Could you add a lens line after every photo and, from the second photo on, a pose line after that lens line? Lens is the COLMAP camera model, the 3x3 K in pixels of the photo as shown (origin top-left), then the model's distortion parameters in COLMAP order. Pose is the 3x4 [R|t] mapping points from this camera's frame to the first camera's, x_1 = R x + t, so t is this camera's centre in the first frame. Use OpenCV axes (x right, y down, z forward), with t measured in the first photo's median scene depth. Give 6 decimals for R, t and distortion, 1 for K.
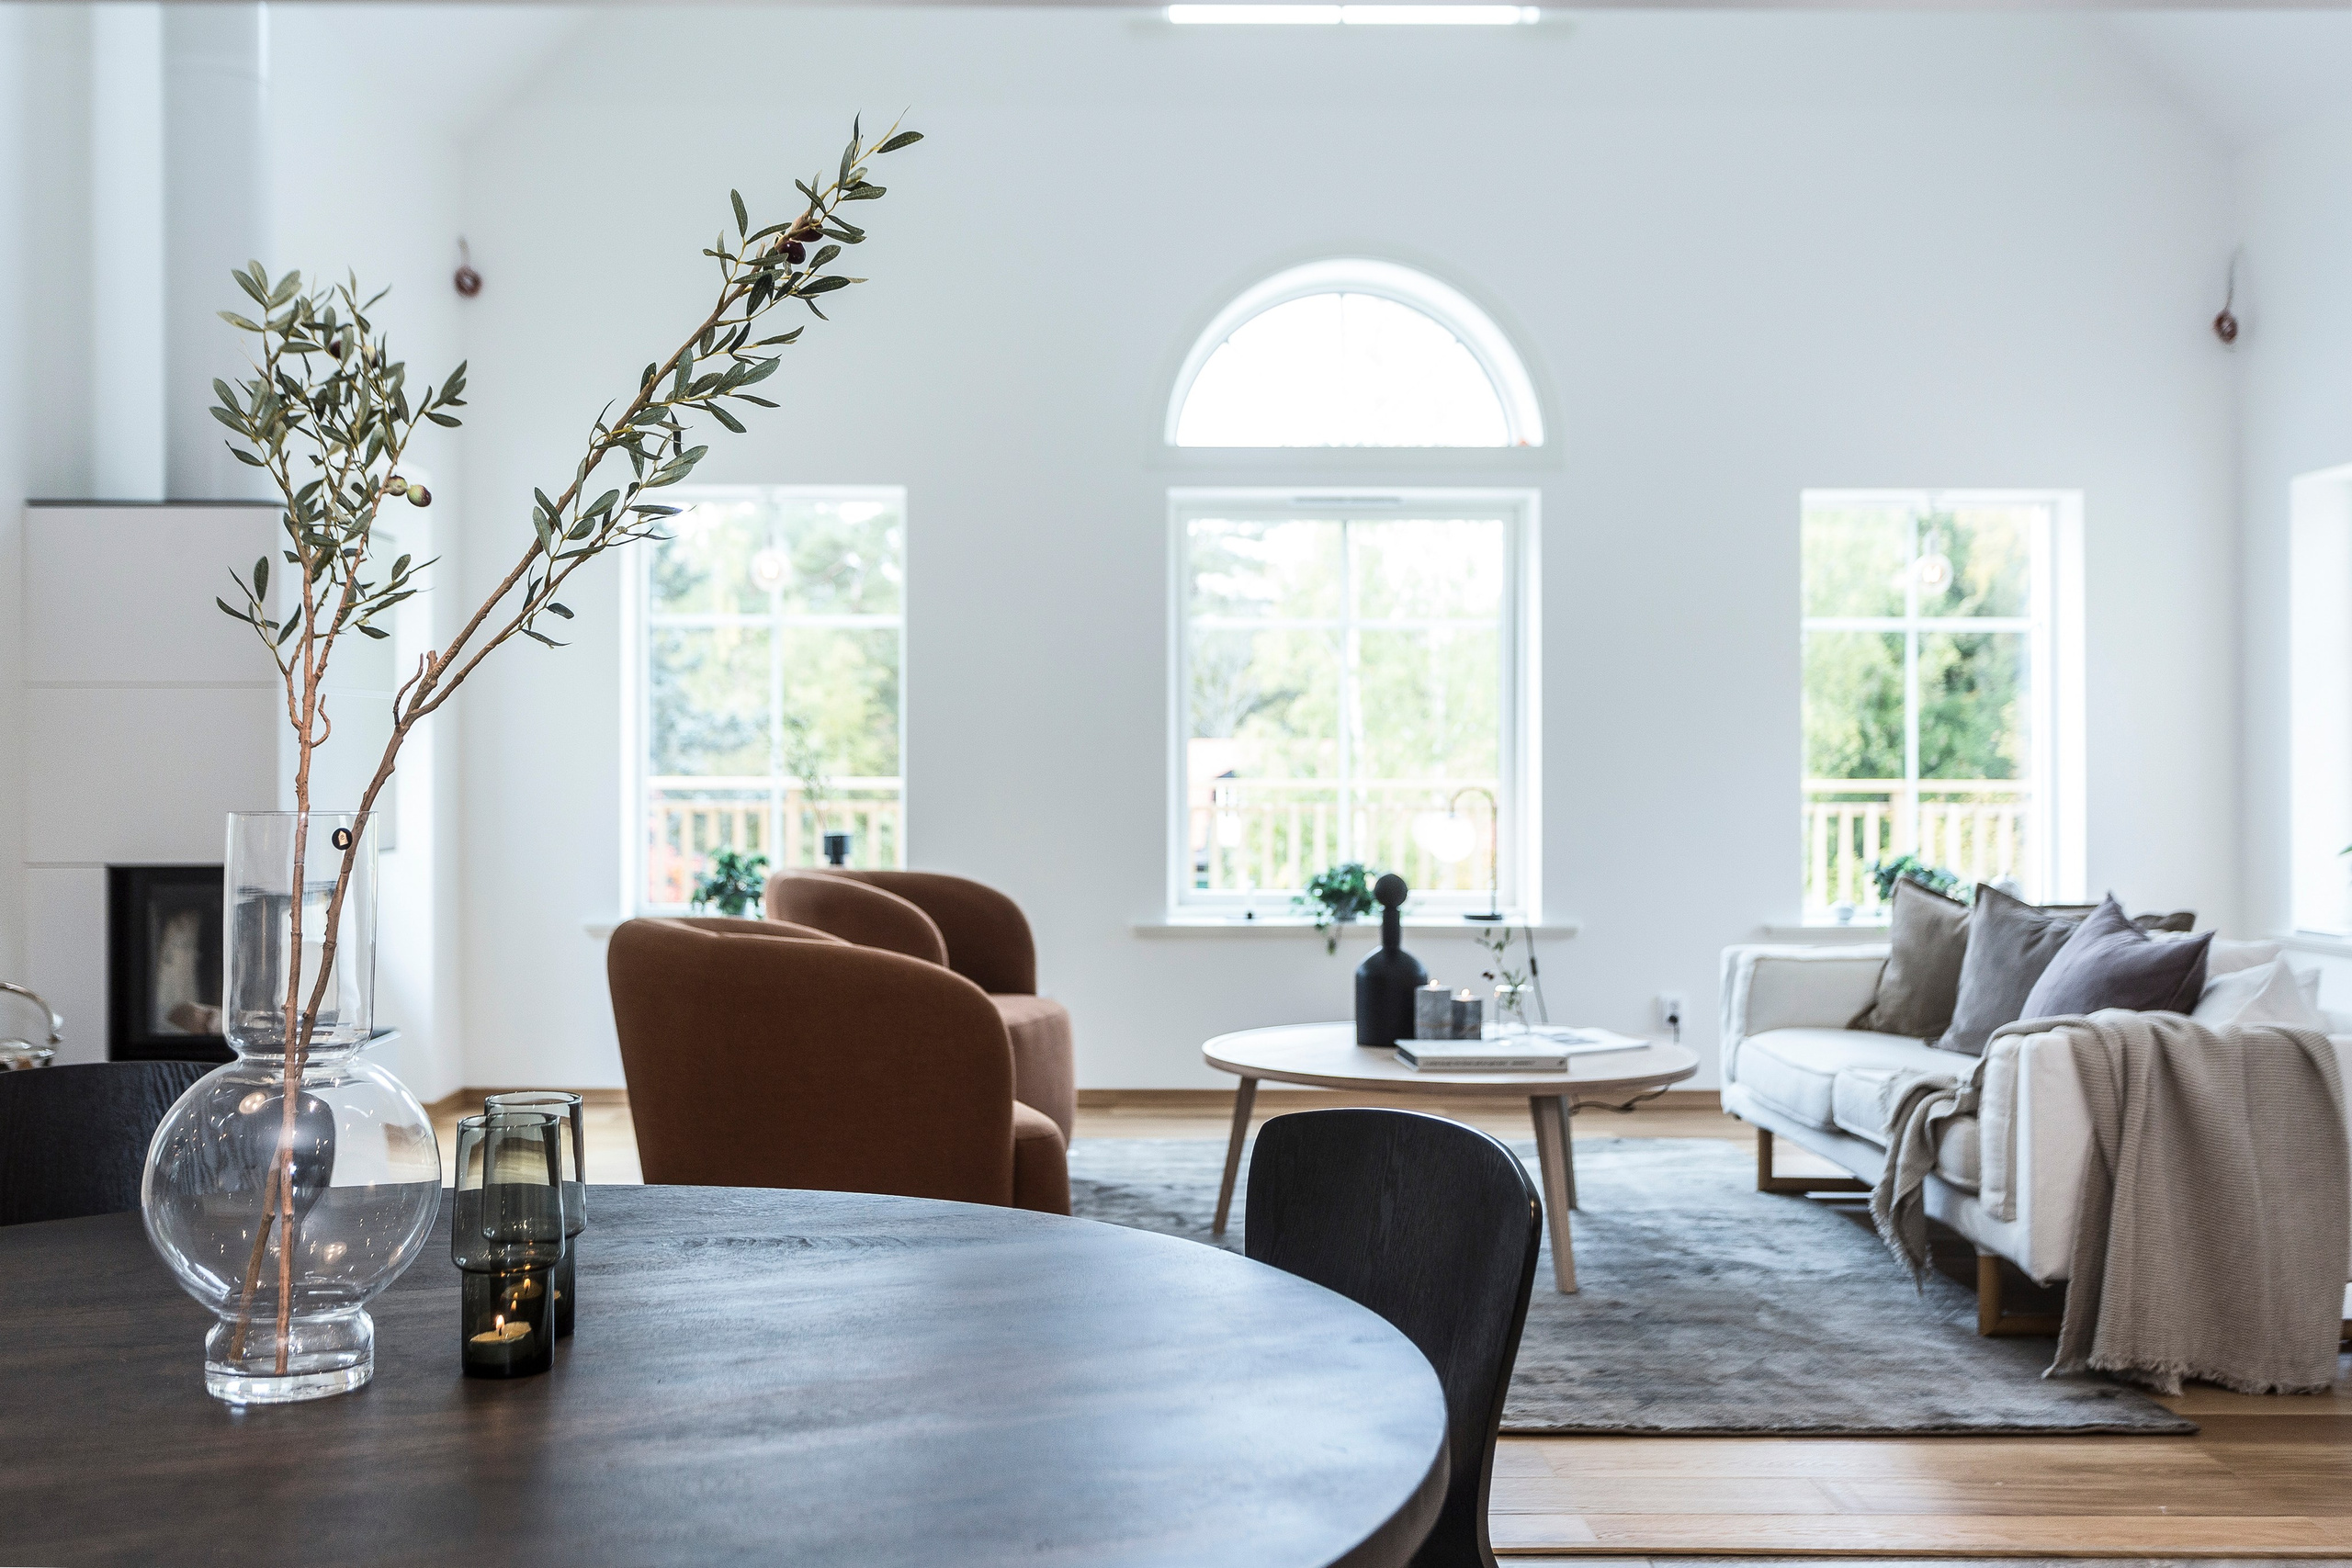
lens RADIAL K [[2317.8, 0, 1184.2], [0, 2317.8, 718.0], [0, 0, 1]] dist [0.050361, 0.000000]
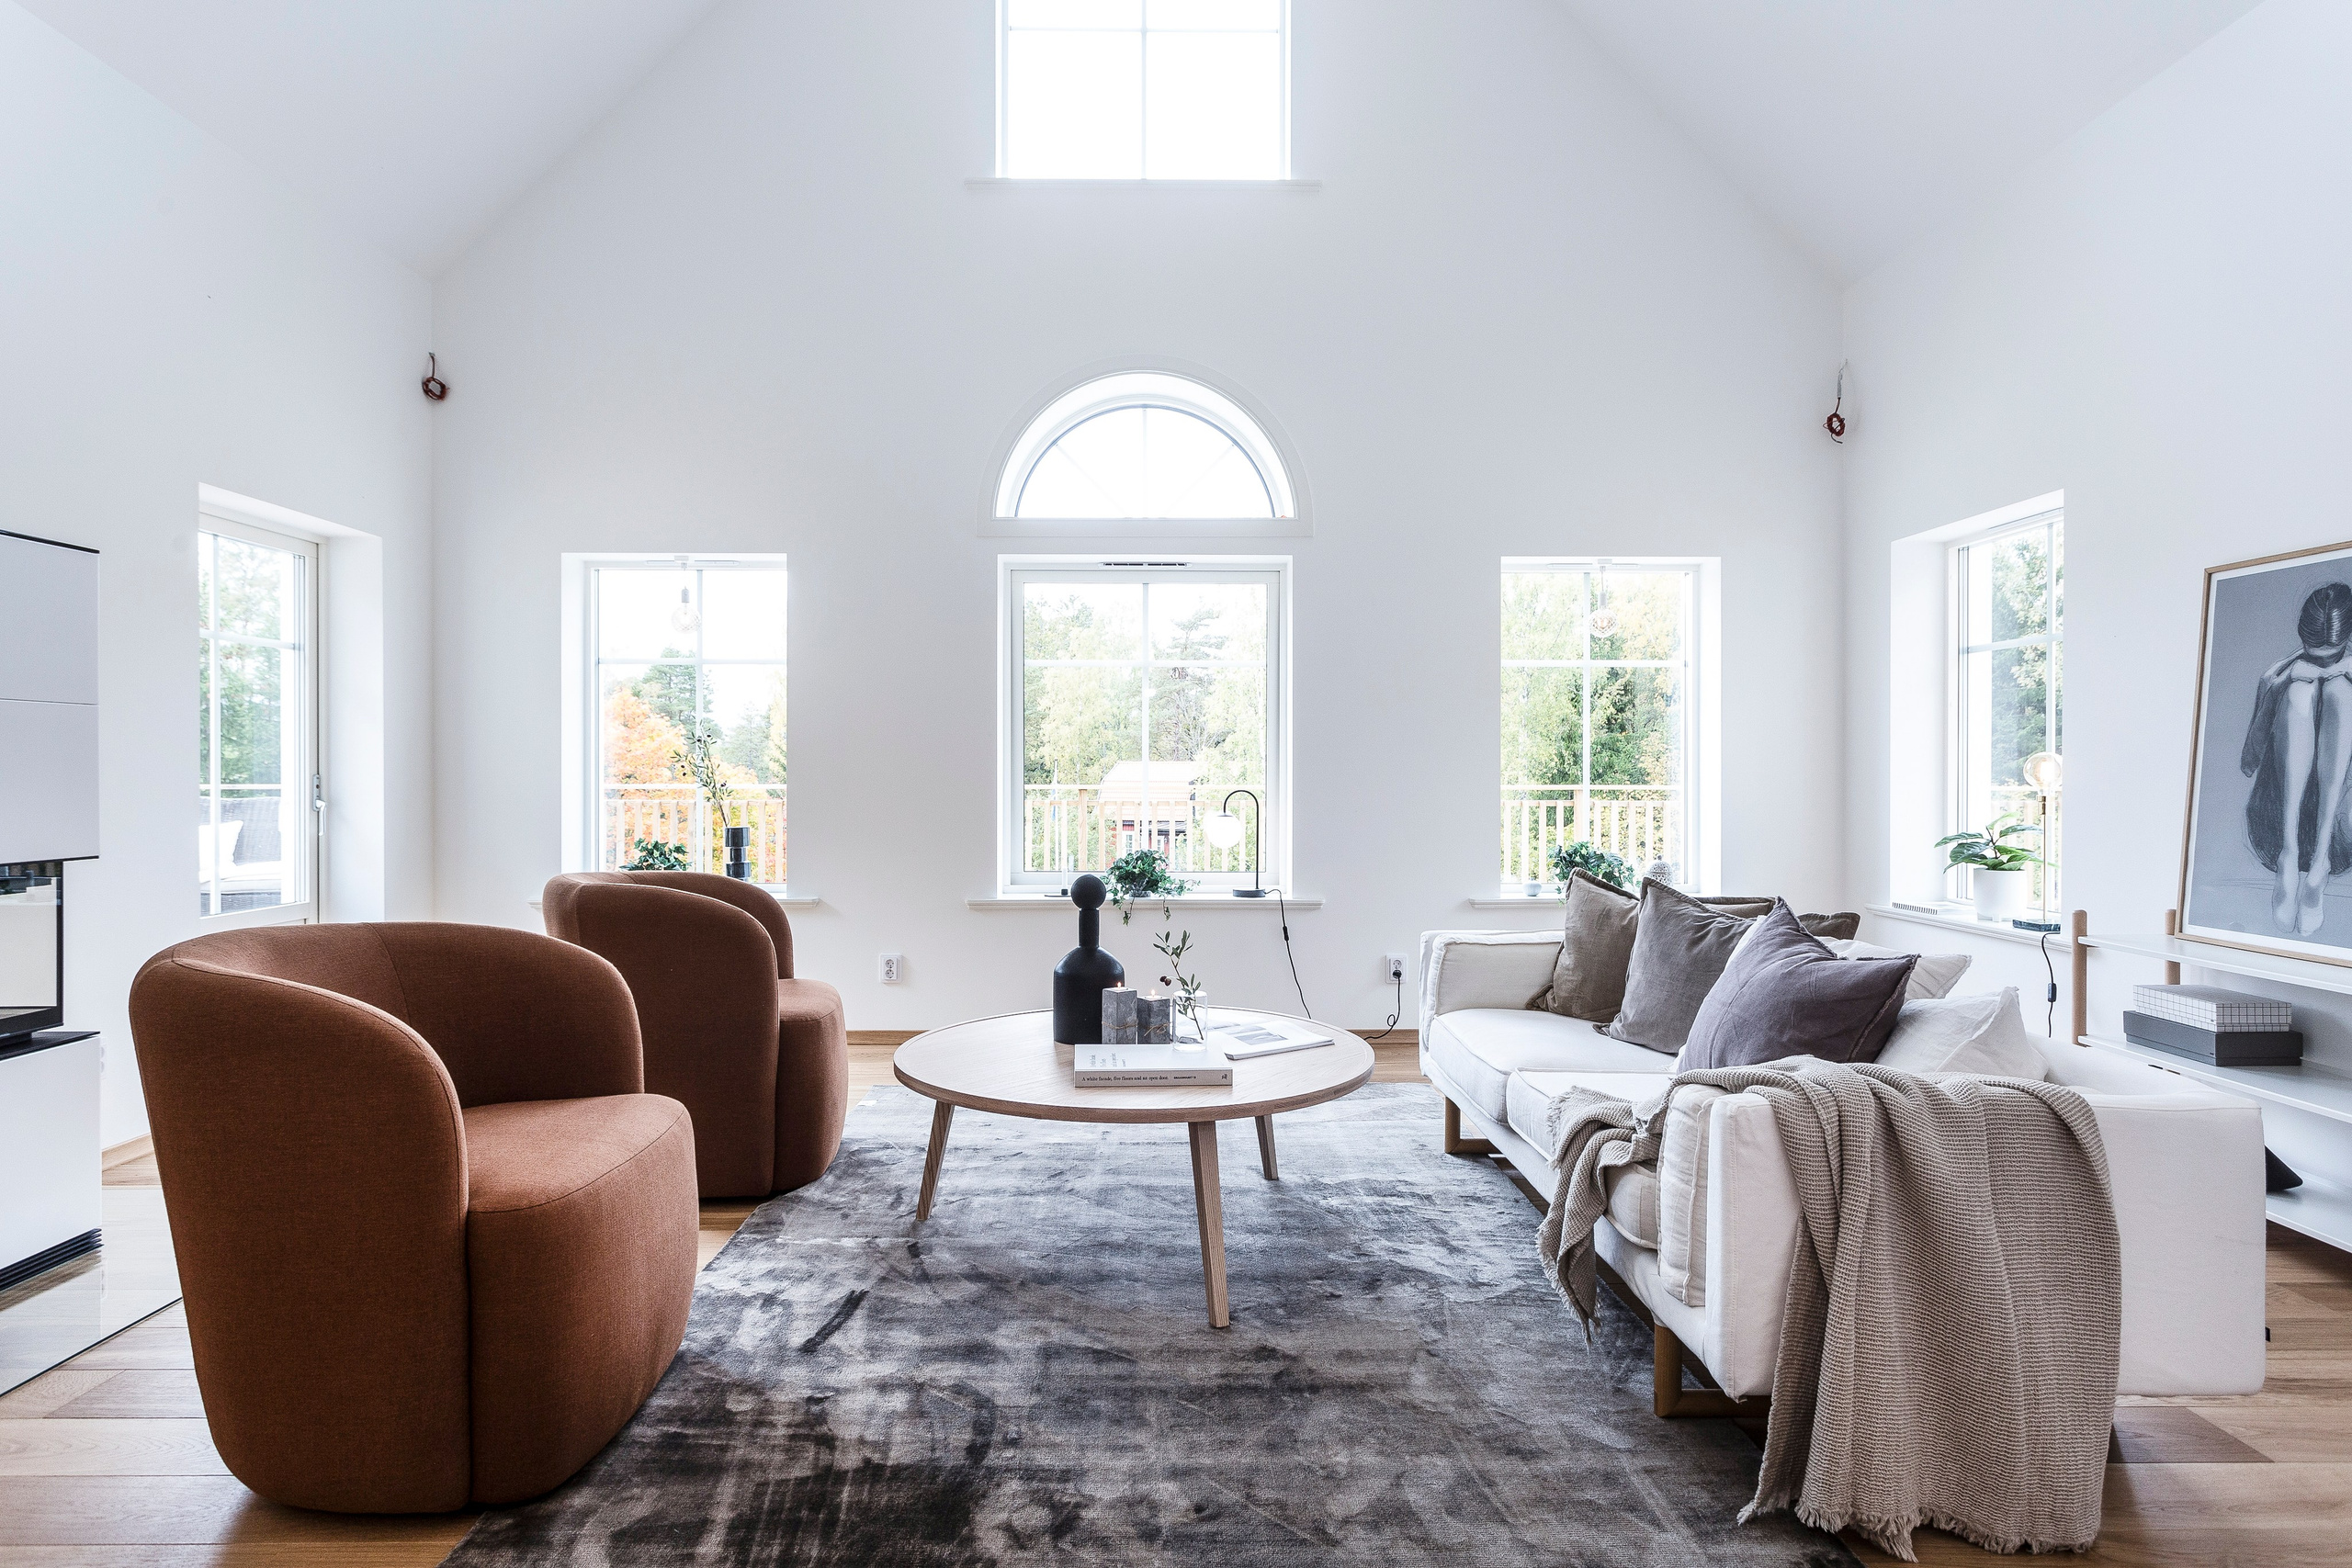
lens RADIAL K [[1273.3, 0, 1173.9], [0, 1273.3, 774.9], [0, 0, 1]] dist [0.015702, 0.003811]
pose [[0.999939, -0.001394, -0.010921, 0.131732], [0.001614, 0.999795, 0.020188, 0.009454], [0.010891, -0.020204, 0.999737, 0.417754]]
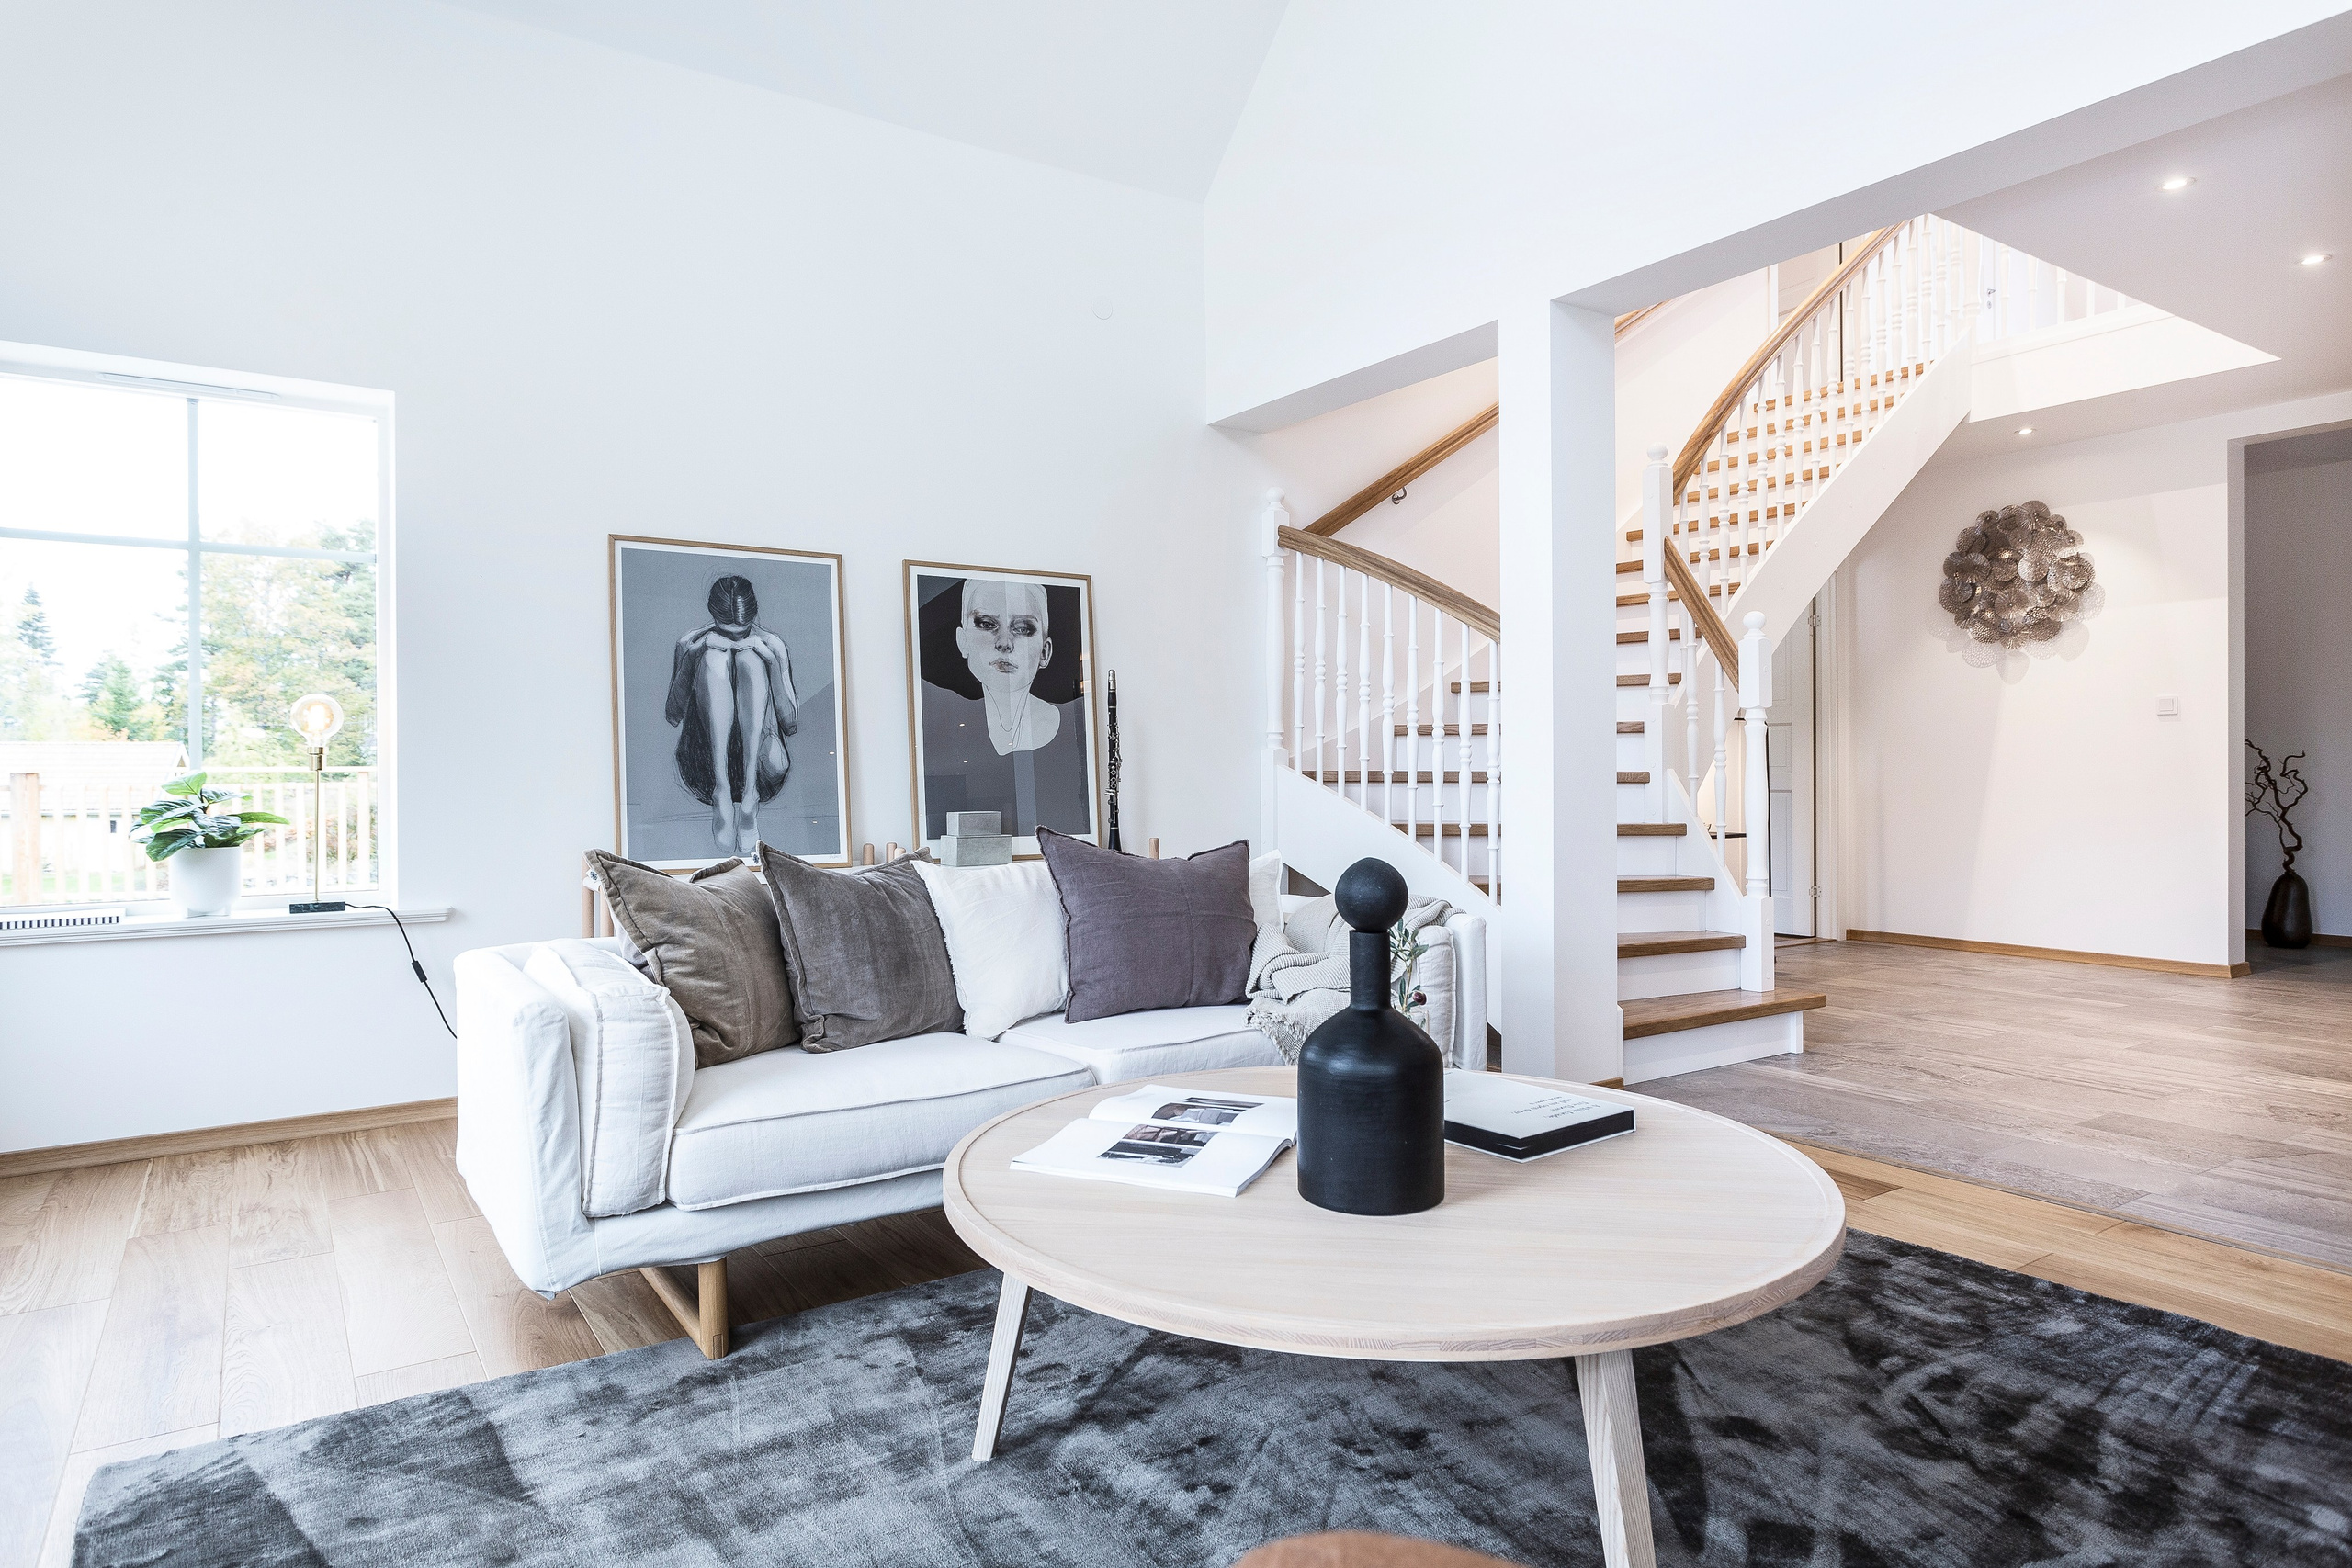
lens RADIAL K [[1406.2, 0, 1178.4], [0, 1406.2, 783.4], [0, 0, 1]] dist [0.002269, 0.000108]
pose [[-0.538494, -0.009641, 0.842574, -0.158333], [-0.013620, 0.999904, 0.002737, 0.047693], [-0.842519, -0.010002, -0.538573, 1.190474]]
